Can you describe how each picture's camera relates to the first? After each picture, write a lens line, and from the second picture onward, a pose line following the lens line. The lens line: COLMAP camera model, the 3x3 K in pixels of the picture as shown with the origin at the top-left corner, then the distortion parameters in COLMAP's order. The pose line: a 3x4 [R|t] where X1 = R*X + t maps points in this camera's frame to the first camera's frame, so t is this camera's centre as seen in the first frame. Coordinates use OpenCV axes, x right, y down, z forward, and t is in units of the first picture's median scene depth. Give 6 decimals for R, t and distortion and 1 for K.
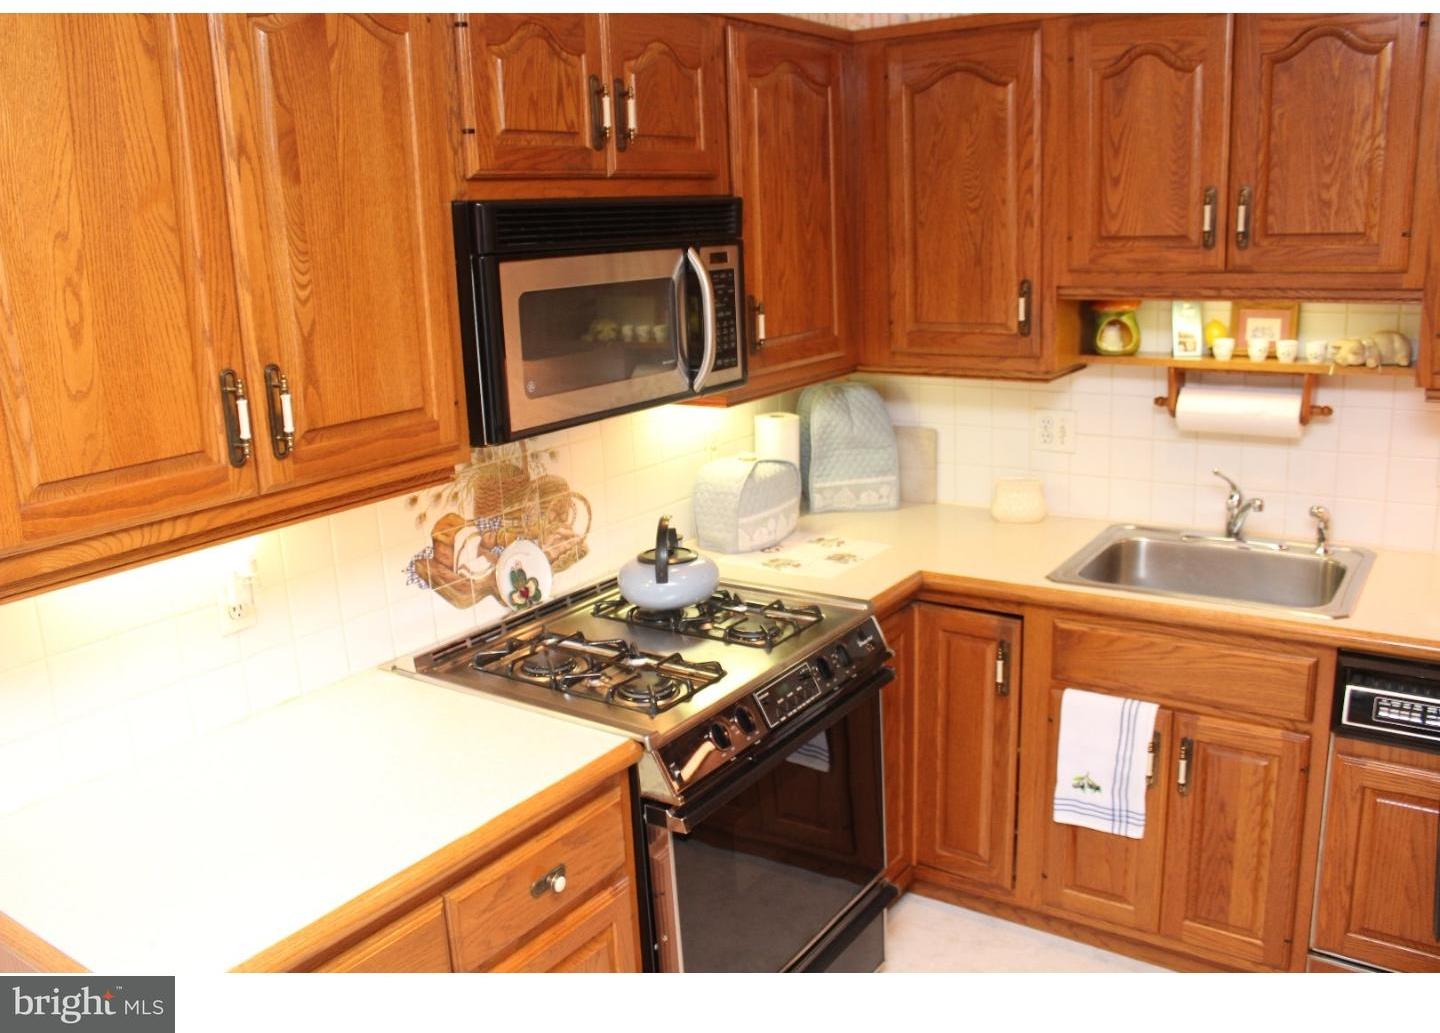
lens RADIAL K [[1196.4, 0, 718.9], [0, 1196.4, 482.5], [0, 0, 1]] dist [-0.093975, 0.011561]
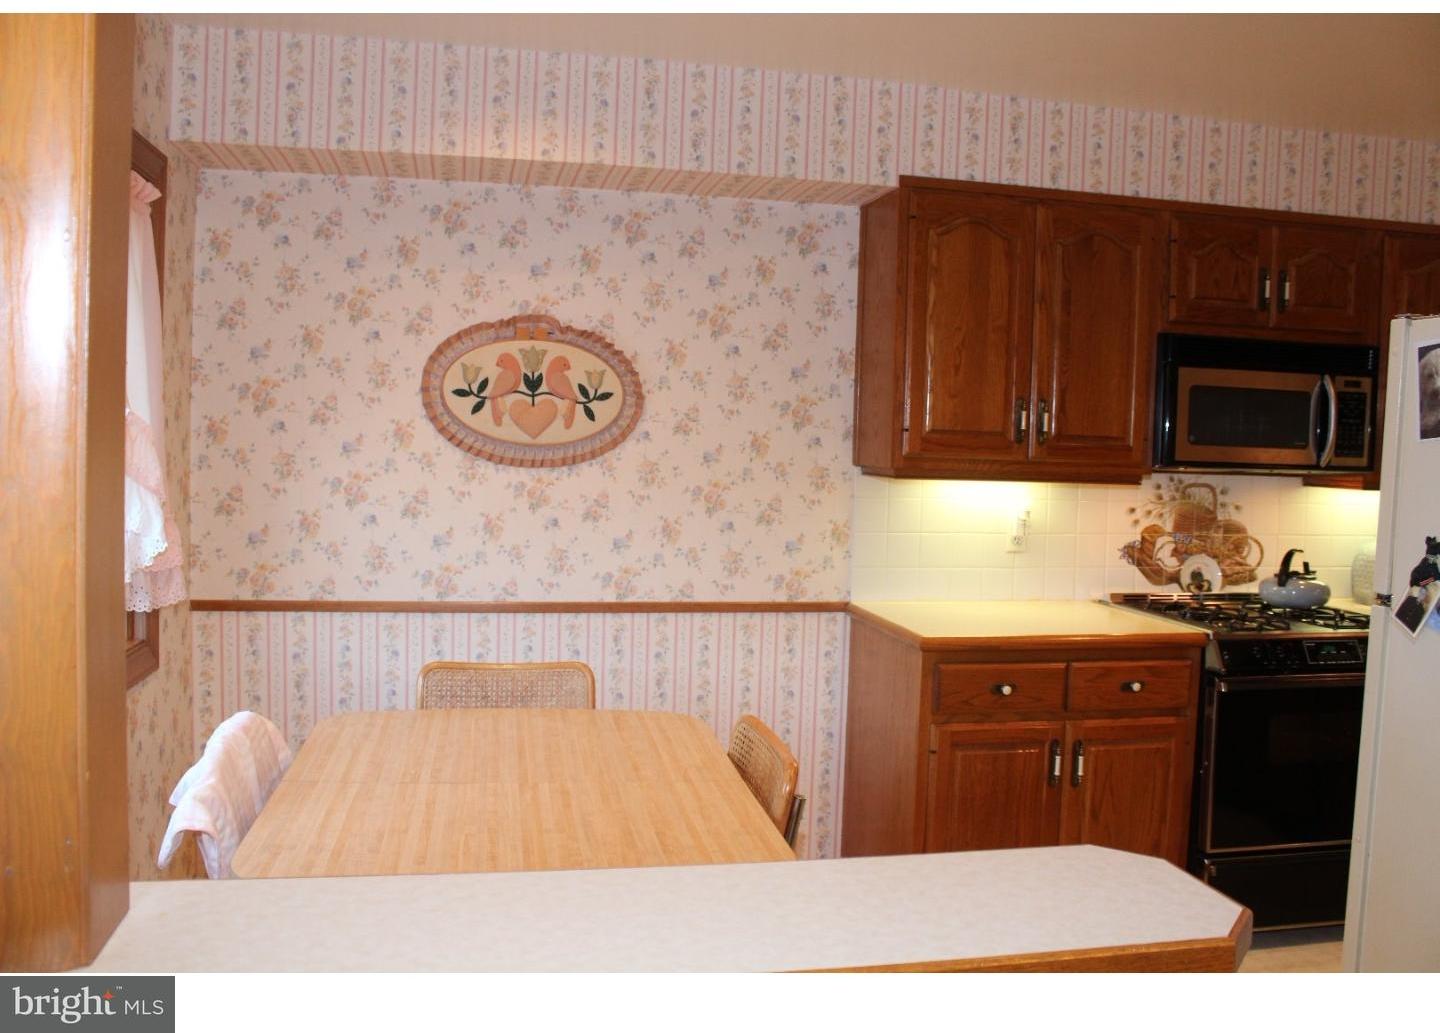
lens RADIAL K [[1196.4, 0, 718.9], [0, 1196.4, 482.5], [0, 0, 1]] dist [-0.093975, 0.011561]
pose [[0.720495, 0.092306, -0.687289, 0.457274], [-0.207130, 0.974504, -0.086256, 0.234753], [0.661804, 0.204505, 0.721244, -0.596210]]
